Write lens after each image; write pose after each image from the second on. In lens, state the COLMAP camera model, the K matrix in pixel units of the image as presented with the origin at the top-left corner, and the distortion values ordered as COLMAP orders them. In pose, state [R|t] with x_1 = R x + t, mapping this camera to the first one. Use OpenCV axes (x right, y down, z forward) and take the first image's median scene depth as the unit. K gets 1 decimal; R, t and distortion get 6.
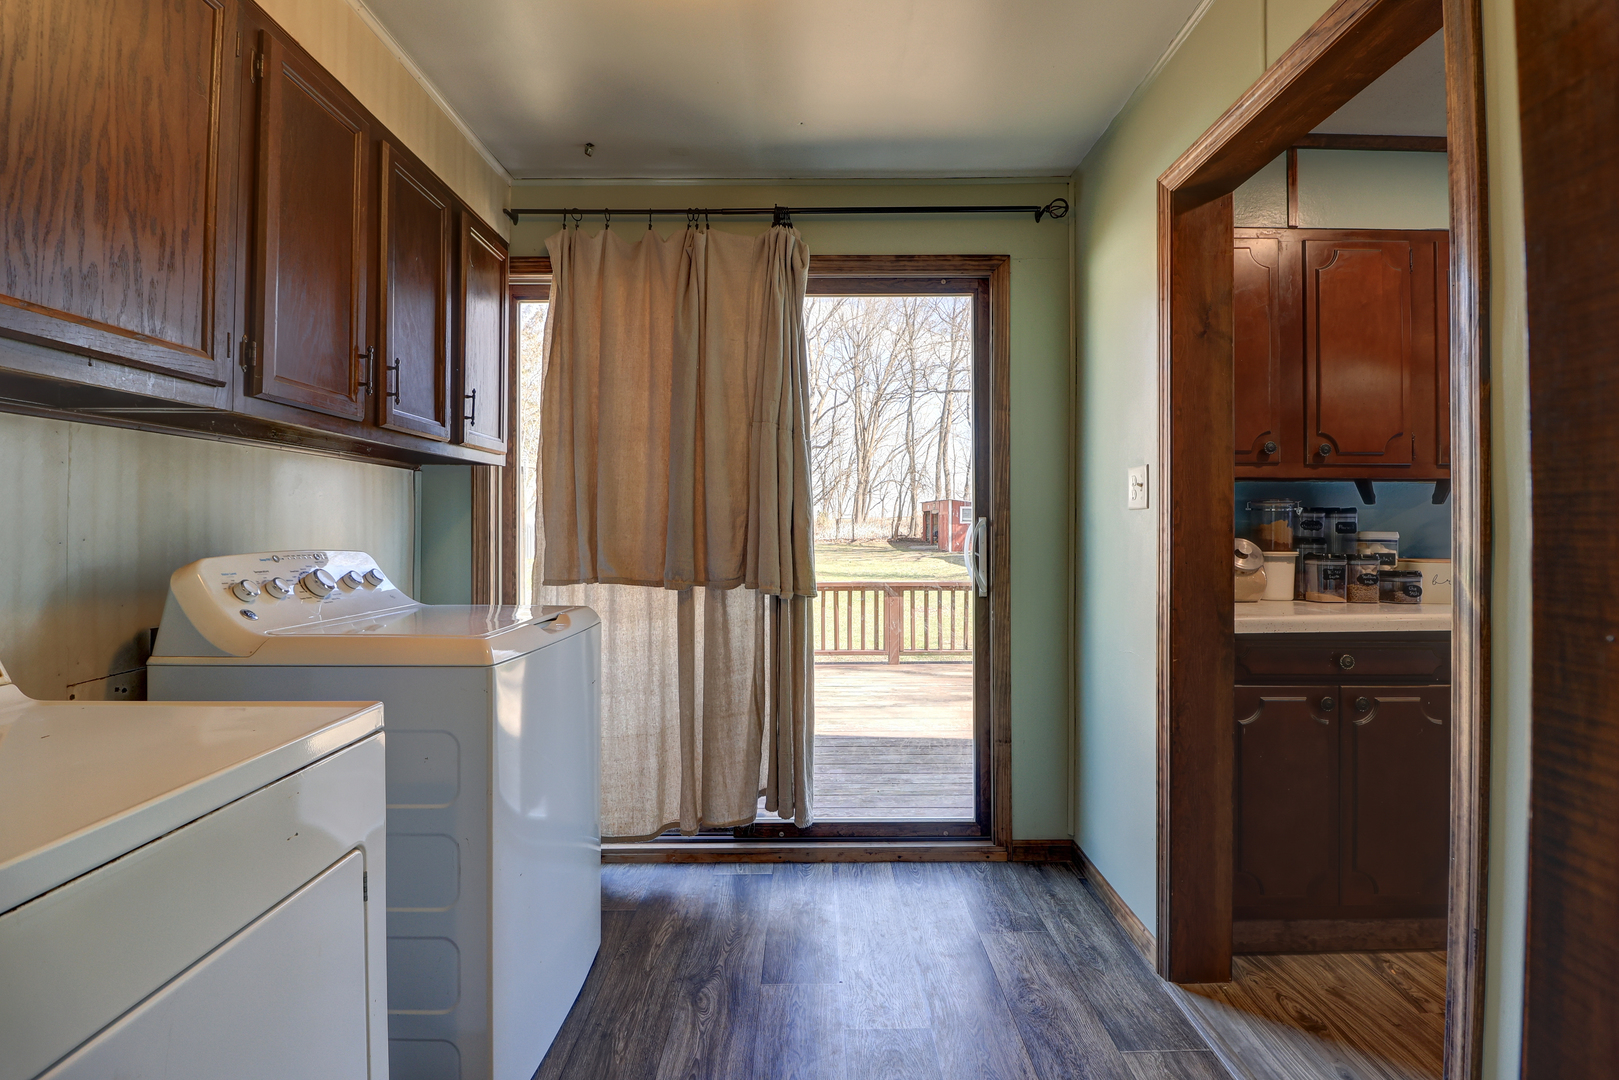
lens RADIAL K [[741.1, 0, 810.2], [0, 741.1, 523.1], [0, 0, 1]] dist [-0.002385, -0.012888]
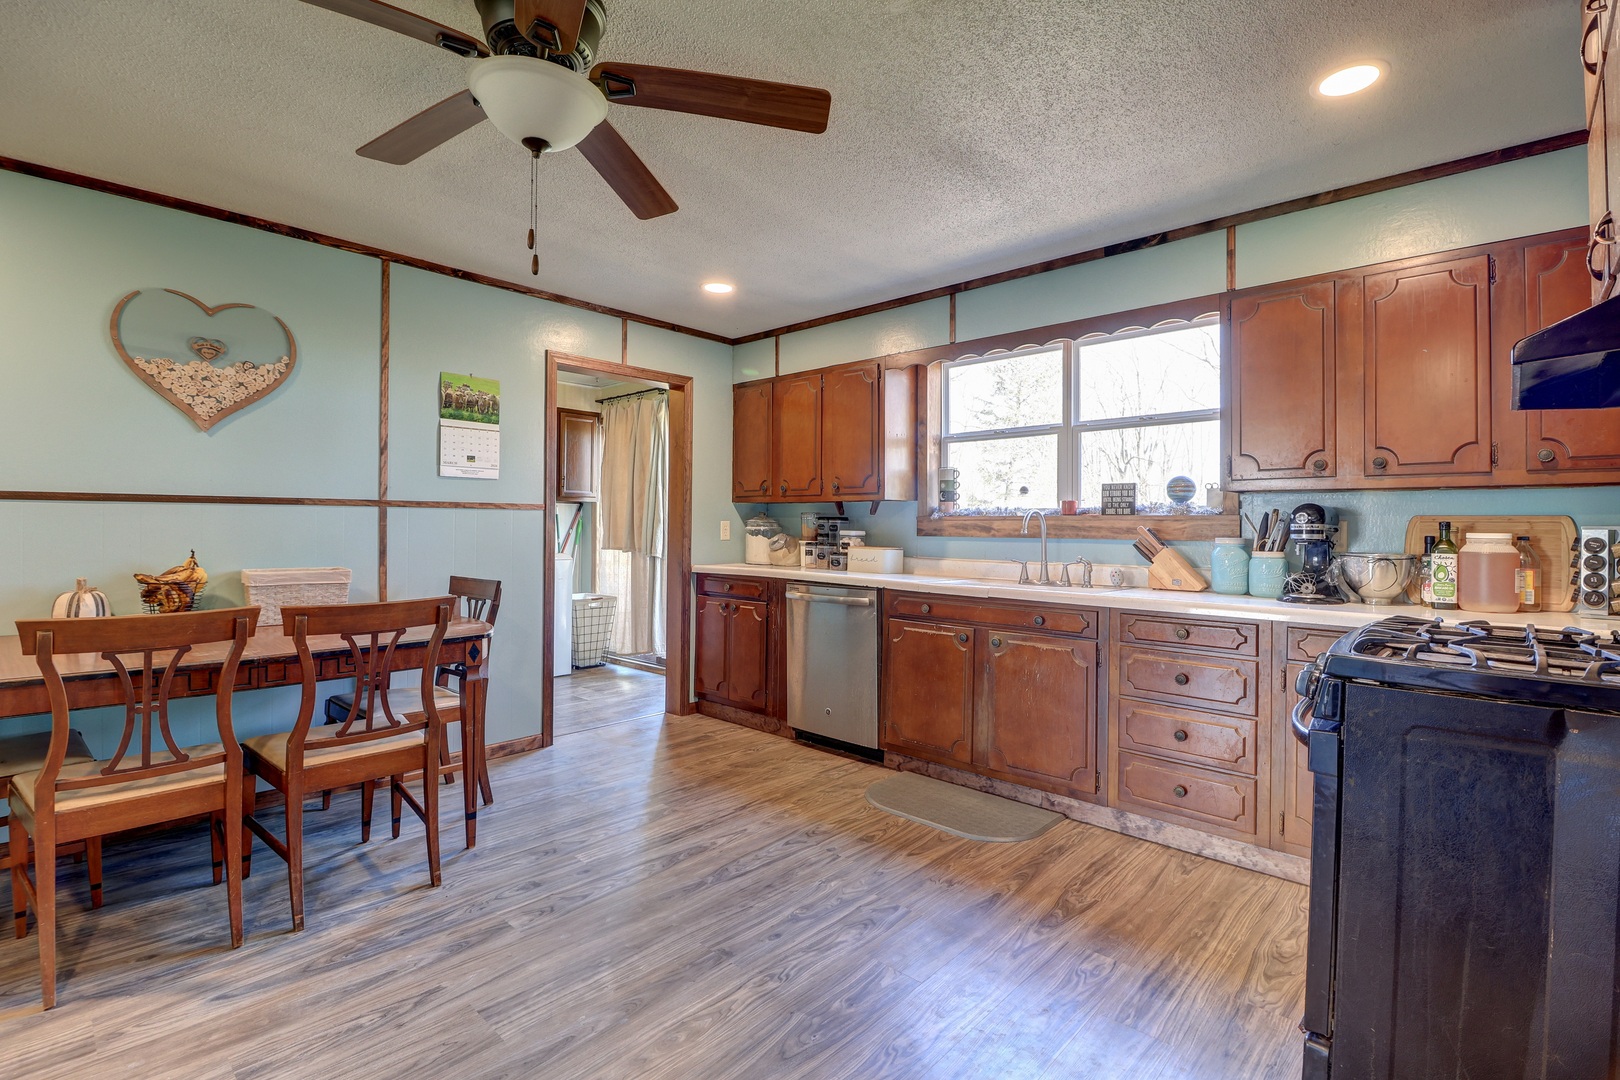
lens RADIAL K [[741.6, 0, 810.7], [0, 741.6, 523.0], [0, 0, 1]] dist [-0.002385, -0.012888]
pose [[0.734128, 0.001137, -0.679010, 2.079830], [-0.005199, 0.999979, -0.003948, 0.001378], [0.678991, 0.006429, 0.734118, -0.404674]]
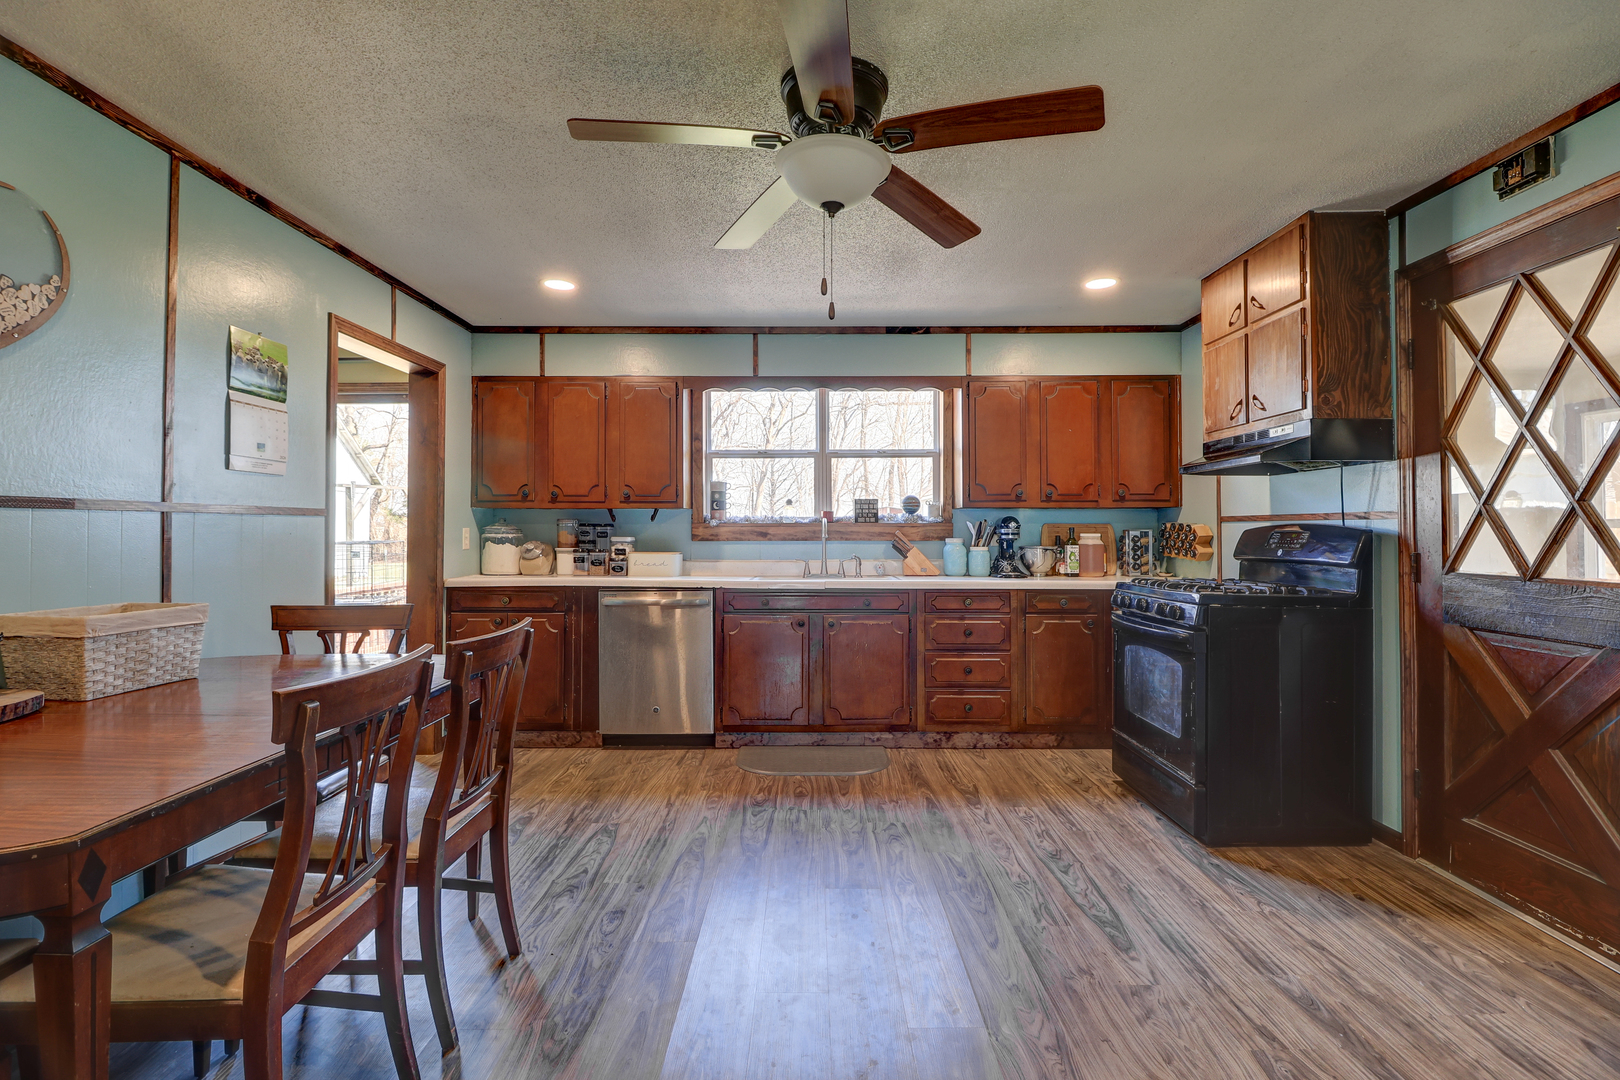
lens RADIAL K [[741.6, 0, 810.7], [0, 741.6, 523.0], [0, 0, 1]] dist [-0.002385, -0.012888]
pose [[0.999995, -0.002548, 0.001826, 1.345789], [0.002563, 0.999963, -0.008169, -0.007095], [-0.001805, 0.008173, 0.999965, -0.902937]]
